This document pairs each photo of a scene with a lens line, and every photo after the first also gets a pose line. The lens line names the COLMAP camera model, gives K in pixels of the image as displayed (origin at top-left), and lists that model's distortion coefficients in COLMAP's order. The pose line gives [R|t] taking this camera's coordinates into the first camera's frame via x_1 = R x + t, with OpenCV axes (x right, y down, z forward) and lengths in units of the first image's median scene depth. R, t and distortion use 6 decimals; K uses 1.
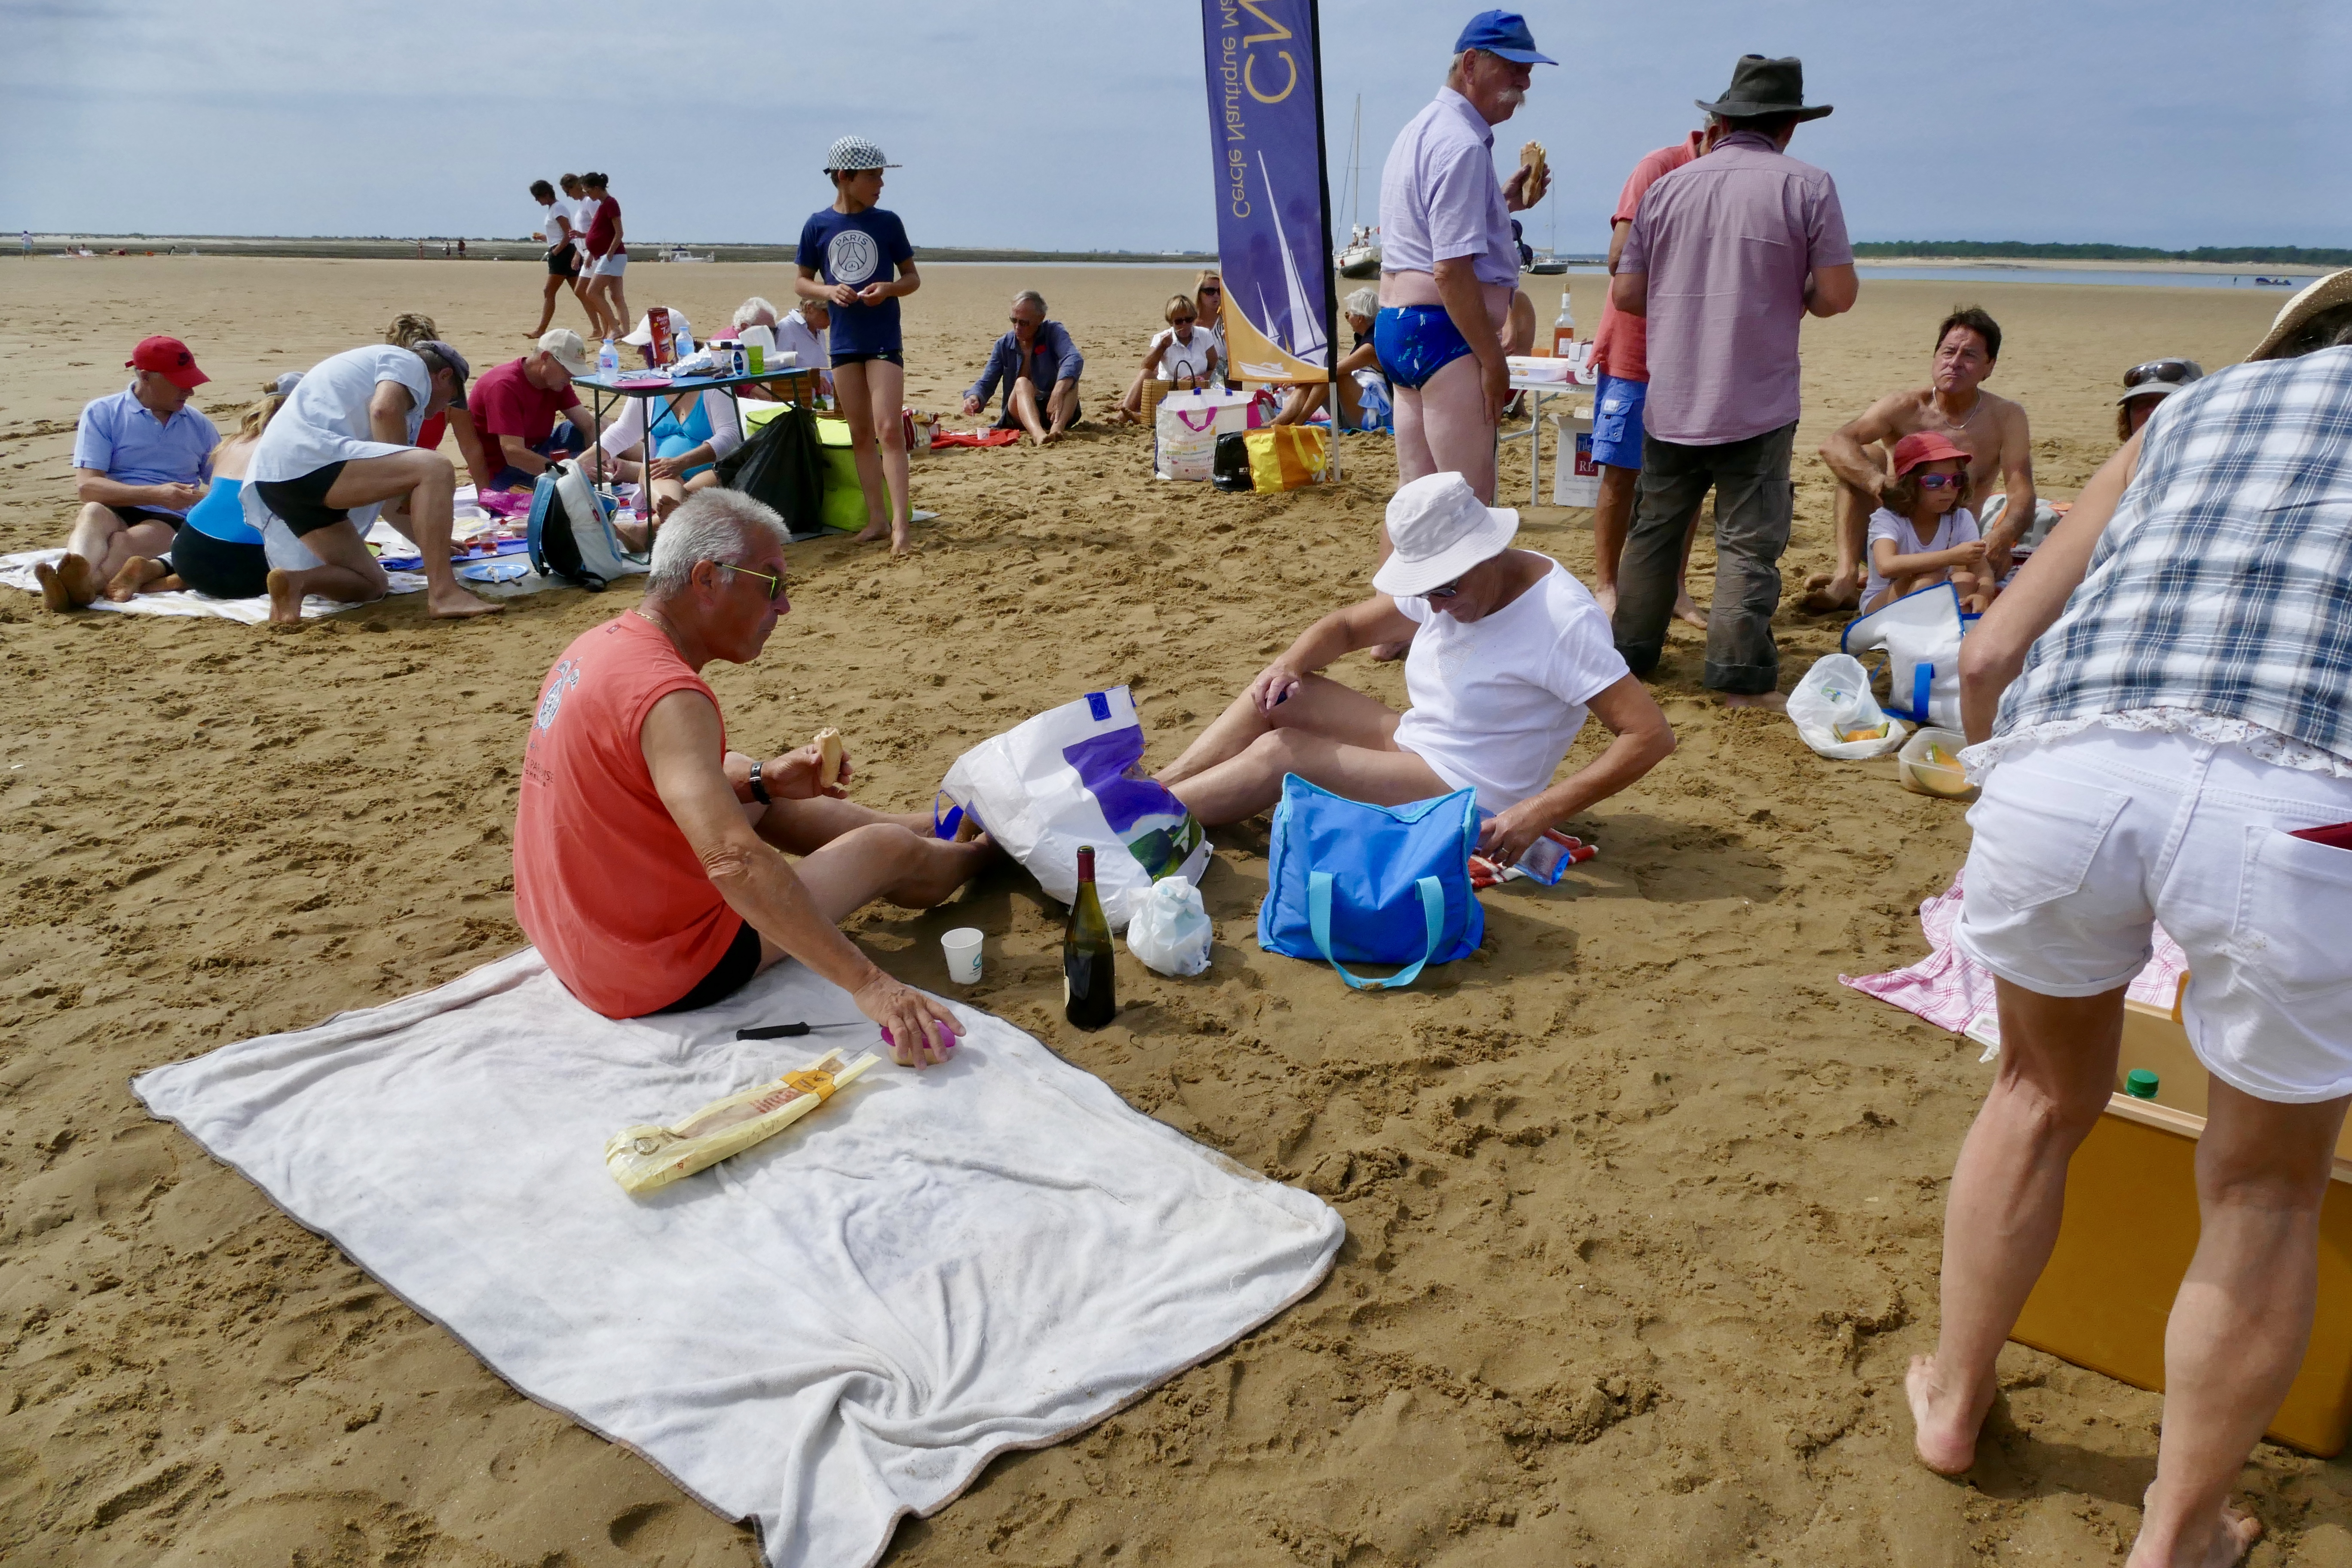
lens RADIAL K [[1672.2, 0, 1176.7], [0, 1672.2, 786.2], [0, 0, 1]] dist [-0.018451, 0.001968]
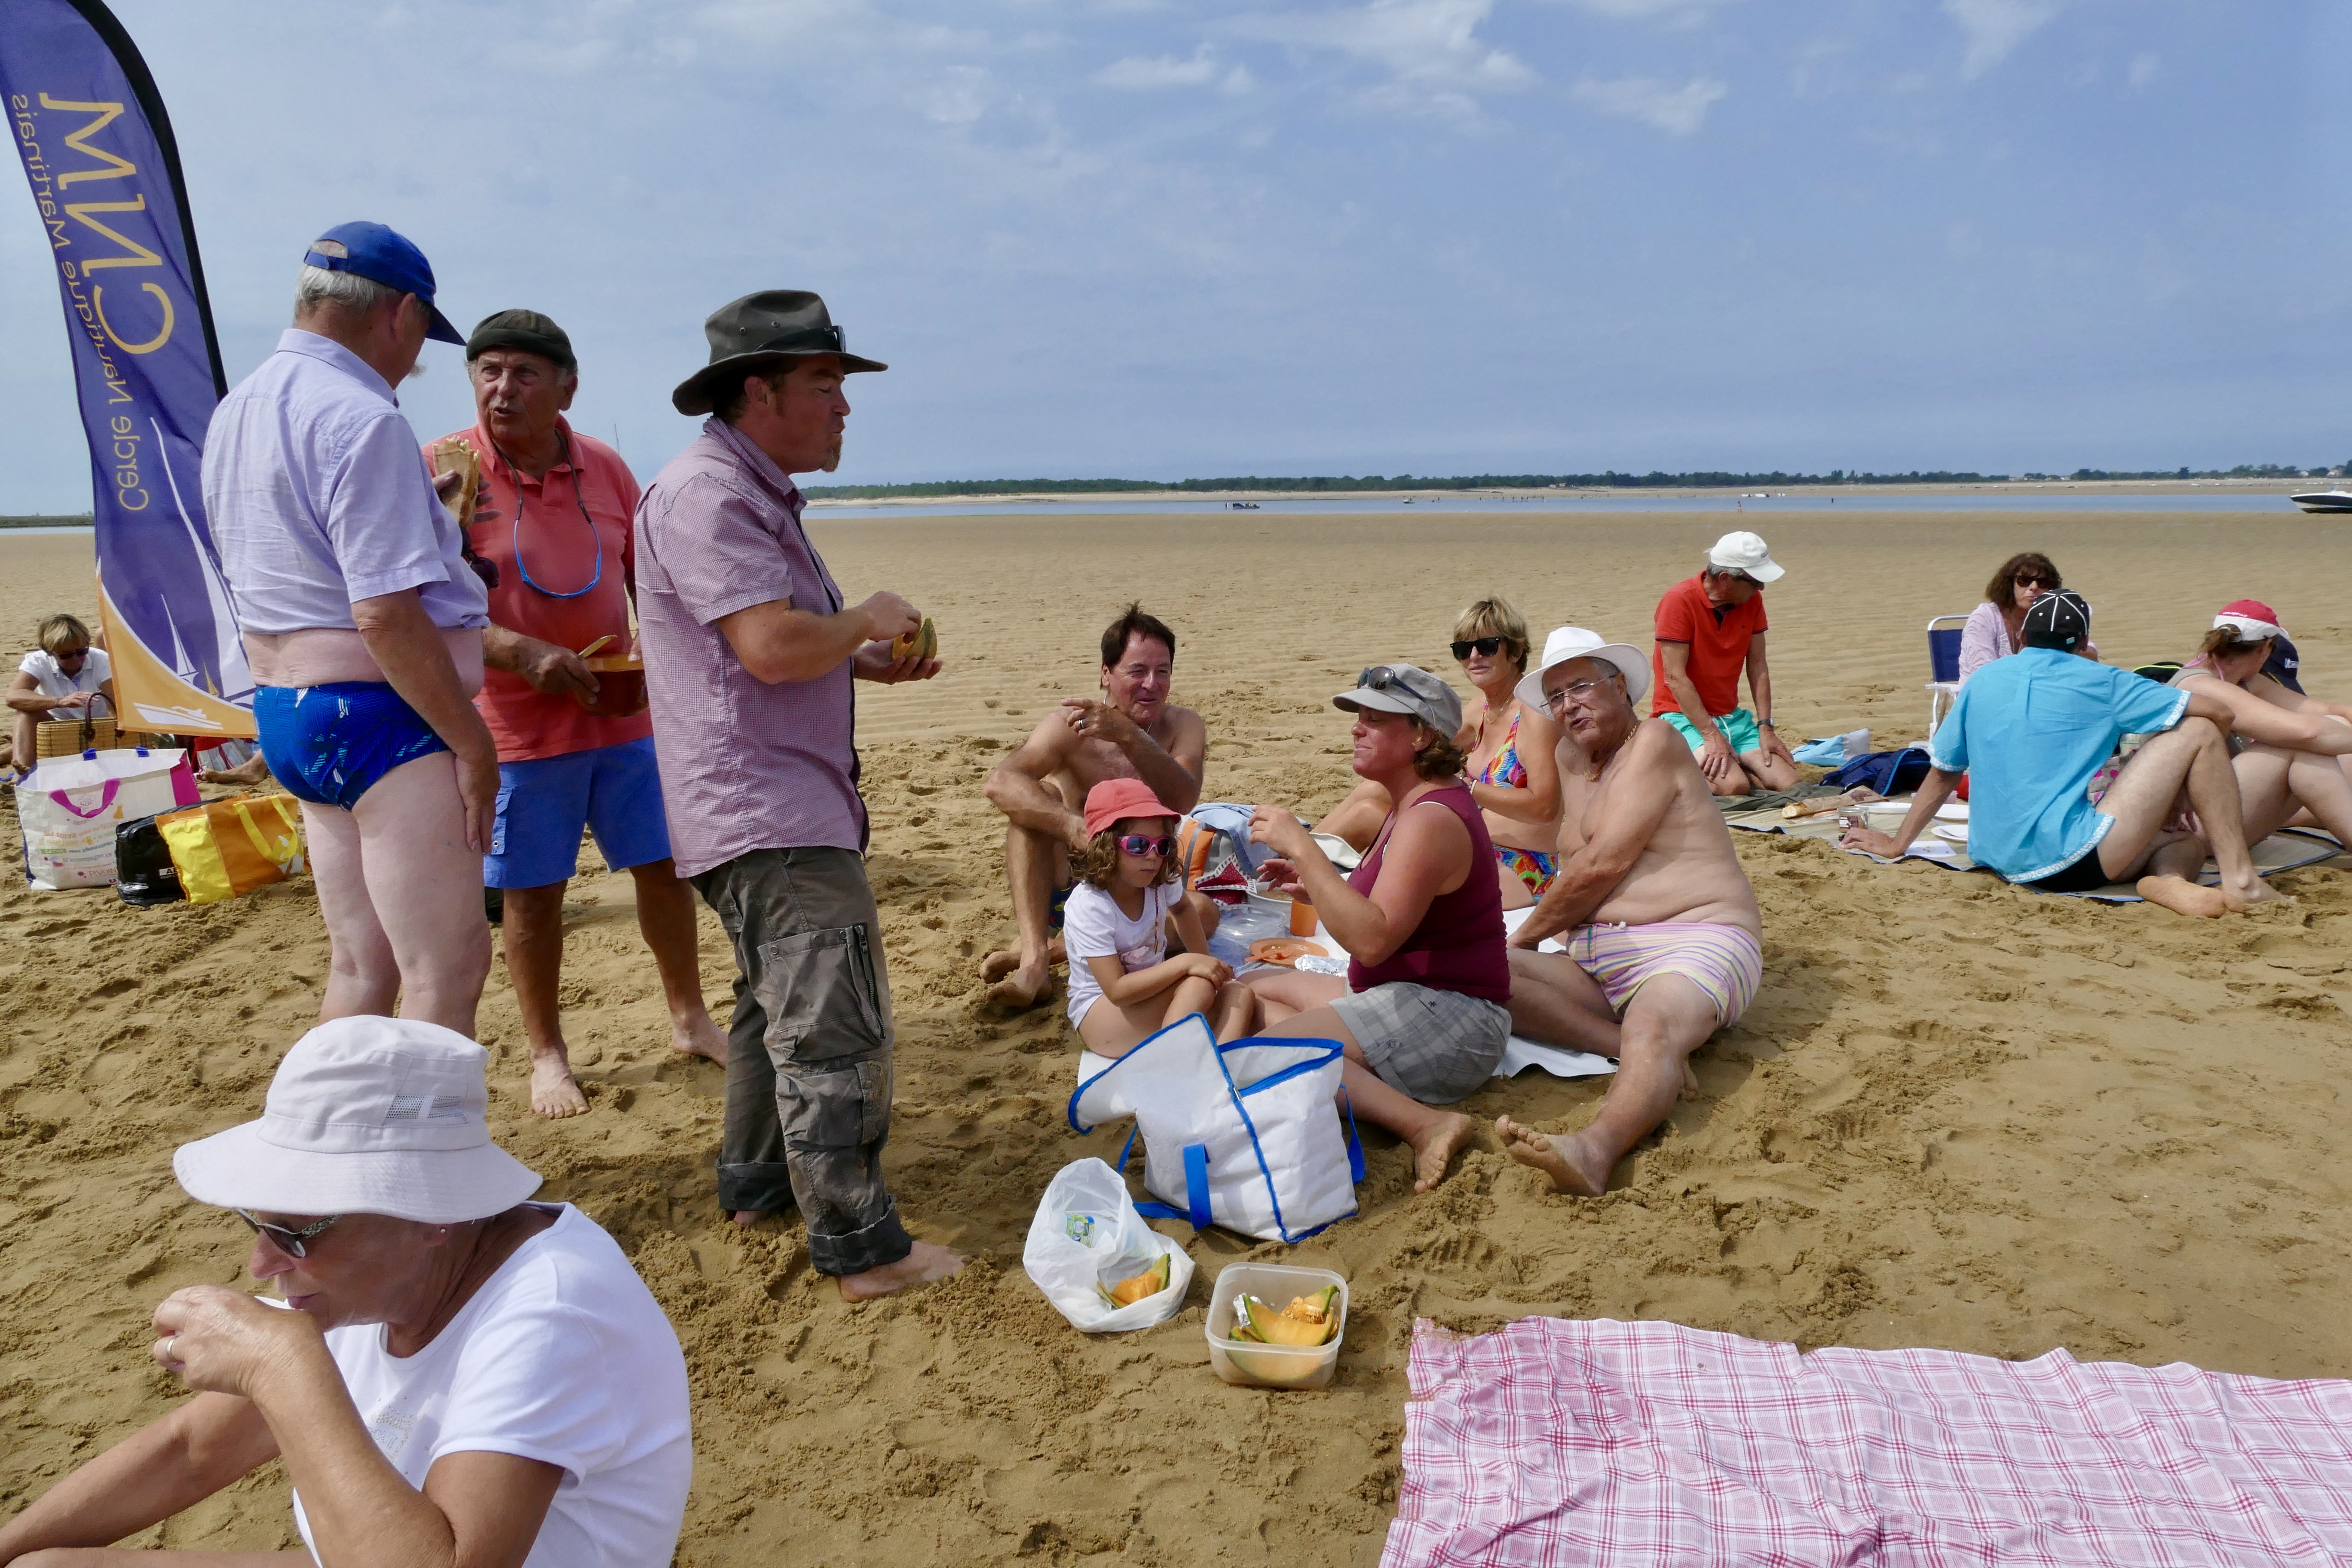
lens RADIAL K [[1672.2, 0, 1162.1], [0, 1672.2, 780.8], [0, 0, 1]] dist [-0.018451, 0.001968]
pose [[0.868815, -0.106518, 0.483544, 0.075350], [0.173878, 0.980025, -0.096532, -0.098394], [-0.463602, 0.167946, 0.869981, 0.239935]]
